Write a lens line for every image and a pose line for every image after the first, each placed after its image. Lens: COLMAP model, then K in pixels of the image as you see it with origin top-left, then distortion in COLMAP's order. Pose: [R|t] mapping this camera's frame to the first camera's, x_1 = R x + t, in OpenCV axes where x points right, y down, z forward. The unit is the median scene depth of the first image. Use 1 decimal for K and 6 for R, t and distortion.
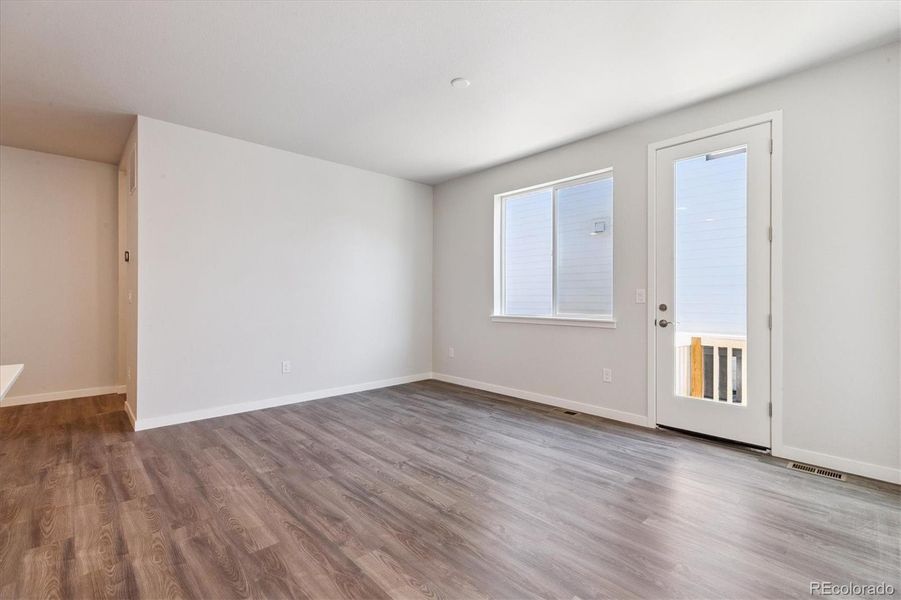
lens RADIAL K [[410.0, 0, 452.9], [0, 410.0, 298.9], [0, 0, 1]] dist [0.007448, -0.000007]
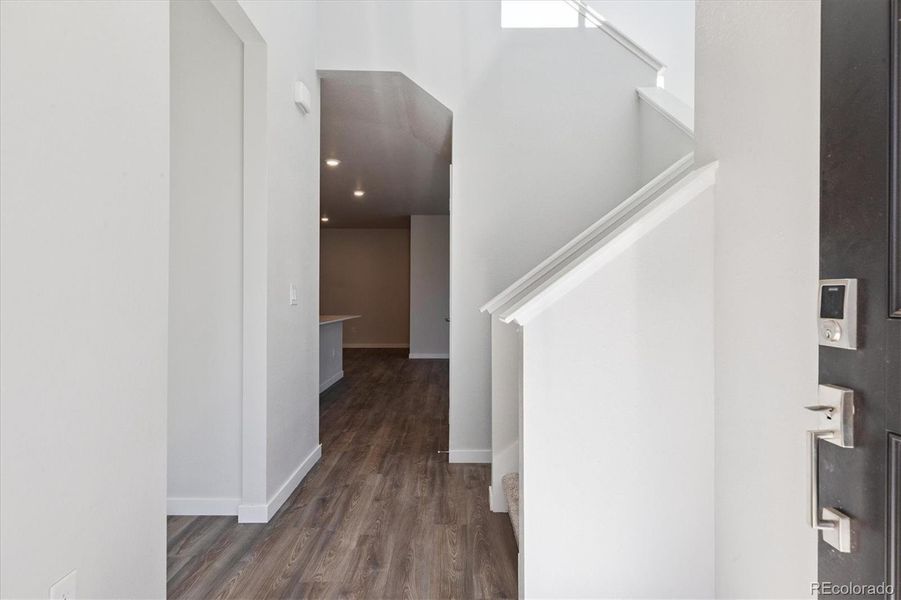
lens RADIAL K [[491.9, 0, 450.5], [0, 491.9, 300.0], [0, 0, 1]] dist [0.001836, 0.000063]
pose [[0.735450, 0.003772, -0.677569, 1.522711], [-0.004710, 0.999989, 0.000454, 0.006210], [0.677563, 0.002857, 0.735459, -1.022489]]
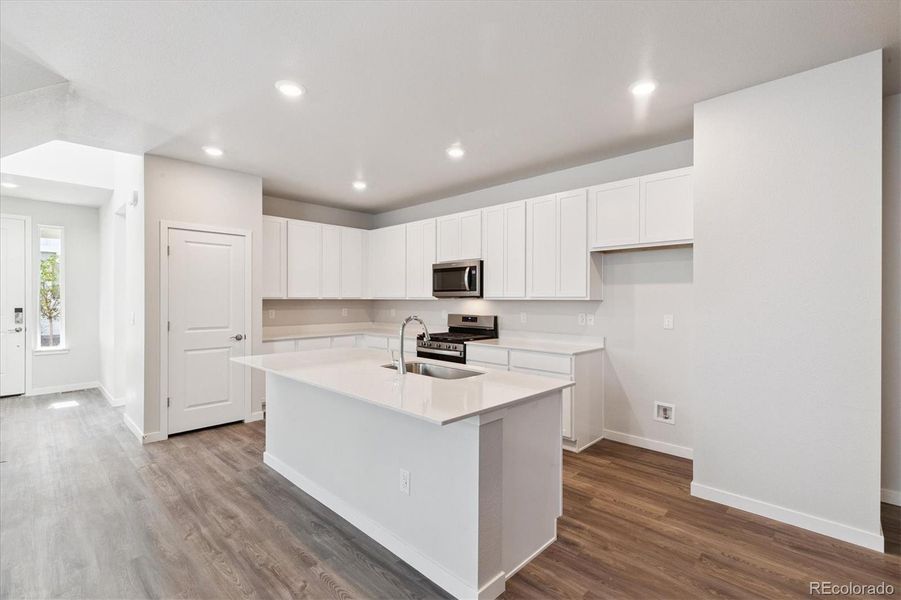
lens RADIAL K [[410.0, 0, 452.9], [0, 410.0, 298.9], [0, 0, 1]] dist [0.007448, -0.000007]
pose [[-0.998649, -0.002448, -0.051909, -0.595422], [-0.002615, 0.999992, 0.003146, -0.082900], [0.051901, 0.003277, -0.998647, 1.166090]]
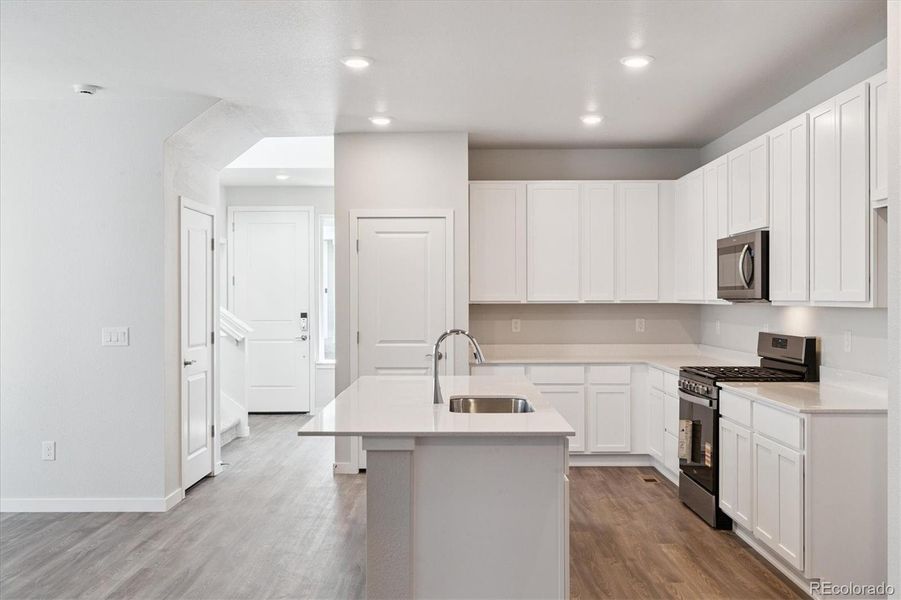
lens RADIAL K [[882.5, 0, 452.5], [0, 882.5, 297.5], [0, 0, 1]] dist [0.003597, 0.000389]
pose [[-0.730238, 0.000929, 0.683193, -1.627780], [0.003907, 0.999988, 0.002816, -0.100755], [-0.683182, 0.004725, -0.730233, 1.351026]]
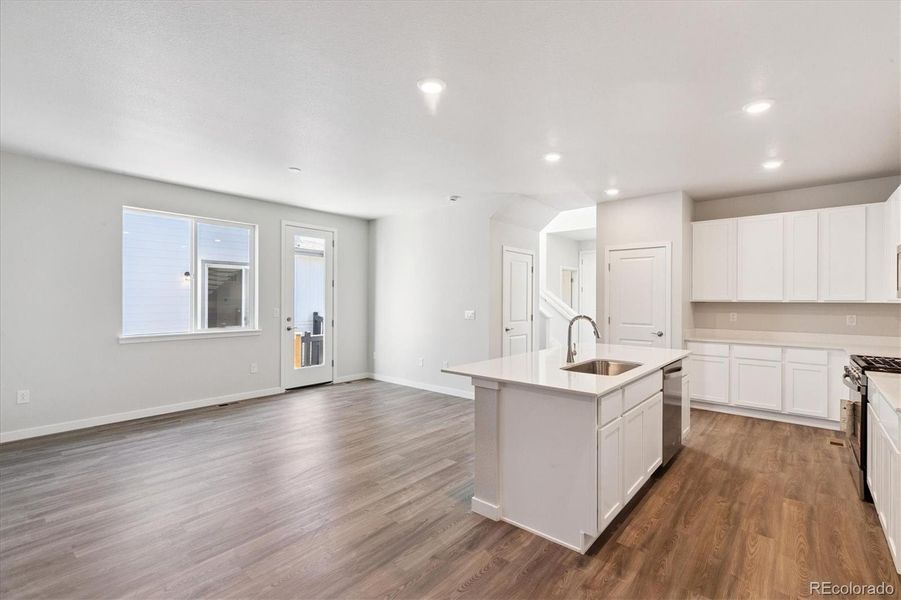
lens RADIAL K [[411.8, 0, 453.4], [0, 411.8, 298.6], [0, 0, 1]] dist [0.010290, -0.000721]
pose [[-0.115507, 0.000555, 0.993307, -1.634843], [-0.002324, 0.999997, -0.000829, -0.083593], [-0.993304, -0.002404, -0.115505, 0.675437]]
